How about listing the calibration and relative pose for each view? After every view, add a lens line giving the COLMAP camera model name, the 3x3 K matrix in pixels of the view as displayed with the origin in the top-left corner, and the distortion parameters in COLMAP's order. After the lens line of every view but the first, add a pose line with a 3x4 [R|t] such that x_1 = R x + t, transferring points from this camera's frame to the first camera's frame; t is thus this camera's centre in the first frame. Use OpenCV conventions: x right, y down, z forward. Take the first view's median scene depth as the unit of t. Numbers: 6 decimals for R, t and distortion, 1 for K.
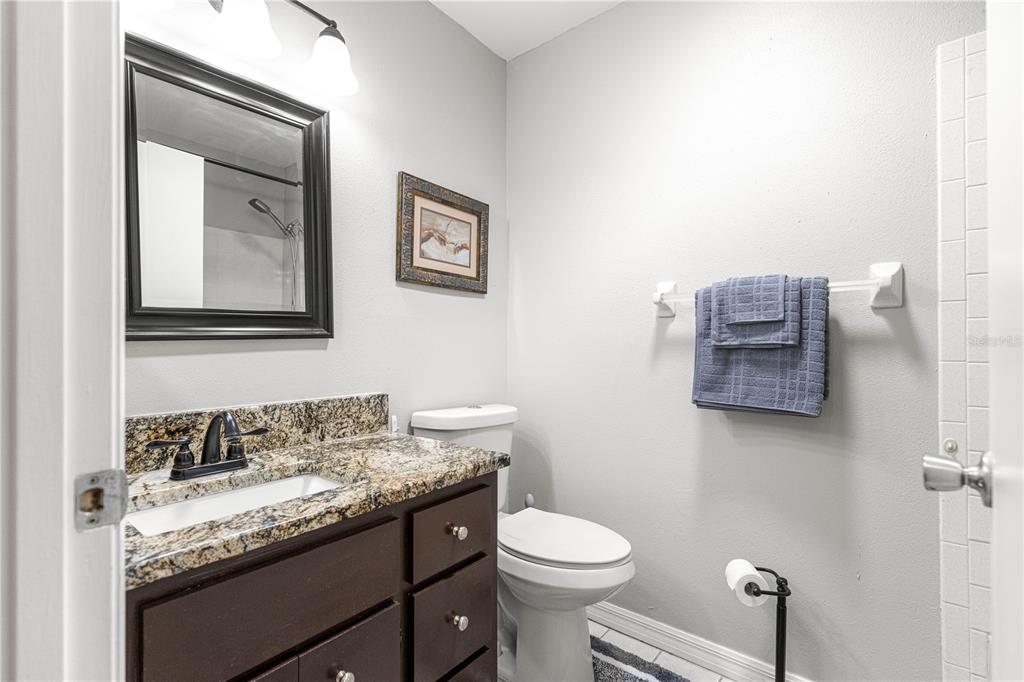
lens RADIAL K [[458.9, 0, 519.9], [0, 458.9, 340.4], [0, 0, 1]] dist [0.002825, -0.000434]
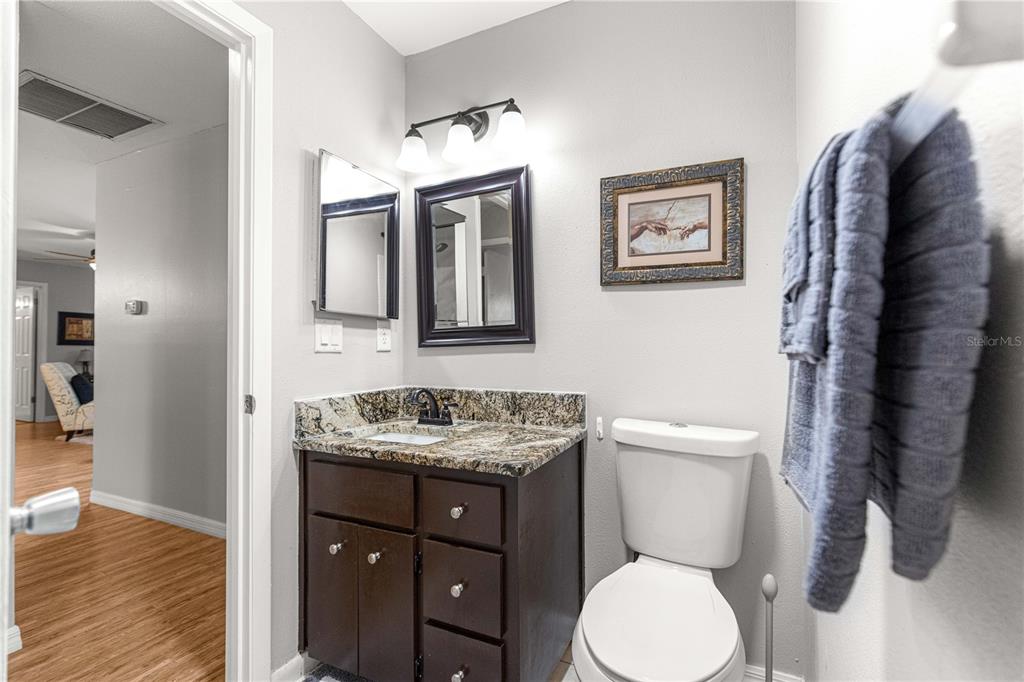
lens RADIAL K [[458.9, 0, 519.9], [0, 458.9, 340.4], [0, 0, 1]] dist [0.002825, -0.000434]
pose [[0.233727, -0.012878, -0.972217, 0.772496], [0.016574, 0.999820, -0.009259, -0.002515], [0.972161, -0.013950, 0.233898, 0.657457]]
